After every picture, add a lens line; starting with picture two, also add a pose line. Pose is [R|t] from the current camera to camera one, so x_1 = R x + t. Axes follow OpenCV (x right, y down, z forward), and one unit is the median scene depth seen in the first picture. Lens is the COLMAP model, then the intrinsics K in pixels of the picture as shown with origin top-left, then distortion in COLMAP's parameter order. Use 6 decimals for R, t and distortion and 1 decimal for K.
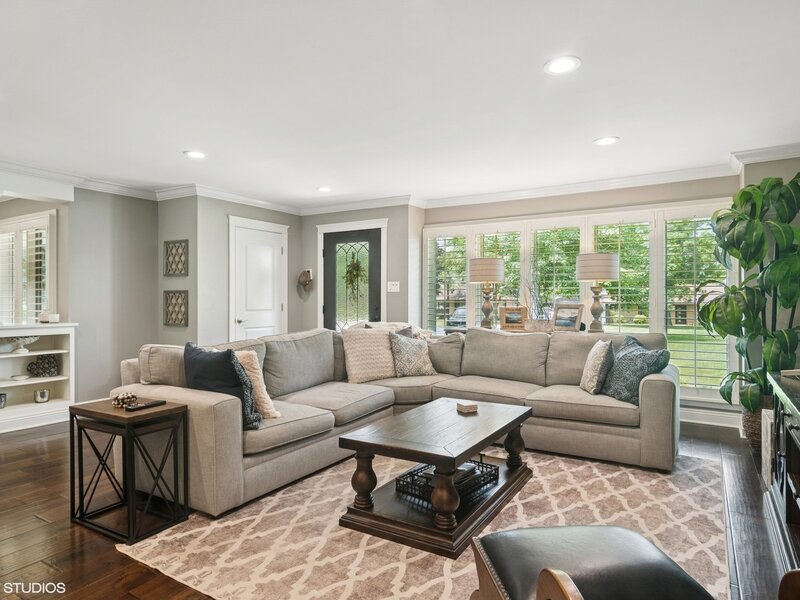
lens RADIAL K [[488.6, 0, 396.3], [0, 488.6, 295.7], [0, 0, 1]] dist [0.003952, 0.002573]
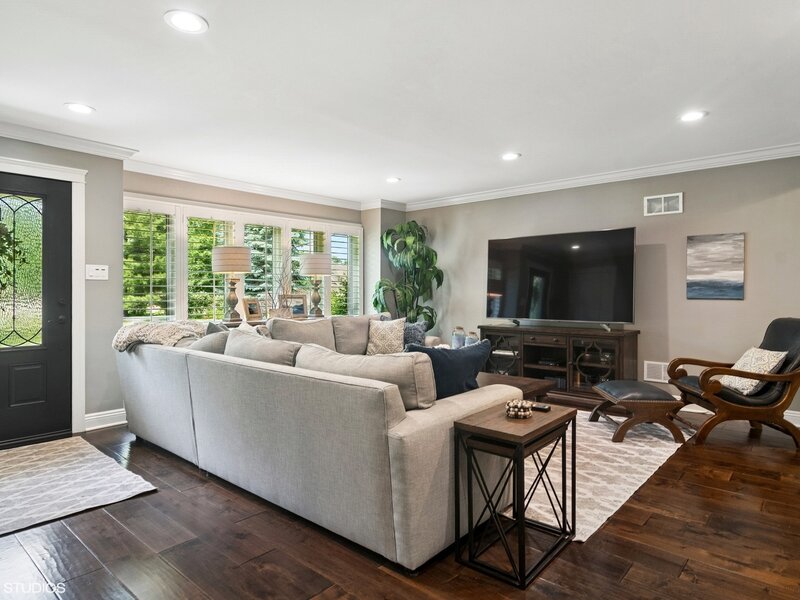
lens RADIAL K [[488.6, 0, 396.3], [0, 488.6, 295.7], [0, 0, 1]] dist [0.003952, 0.002573]
pose [[0.175694, -0.011417, 0.984379, -0.751877], [-0.005242, 0.999908, 0.012532, 0.004862], [-0.984431, -0.007362, 0.175618, 0.564323]]
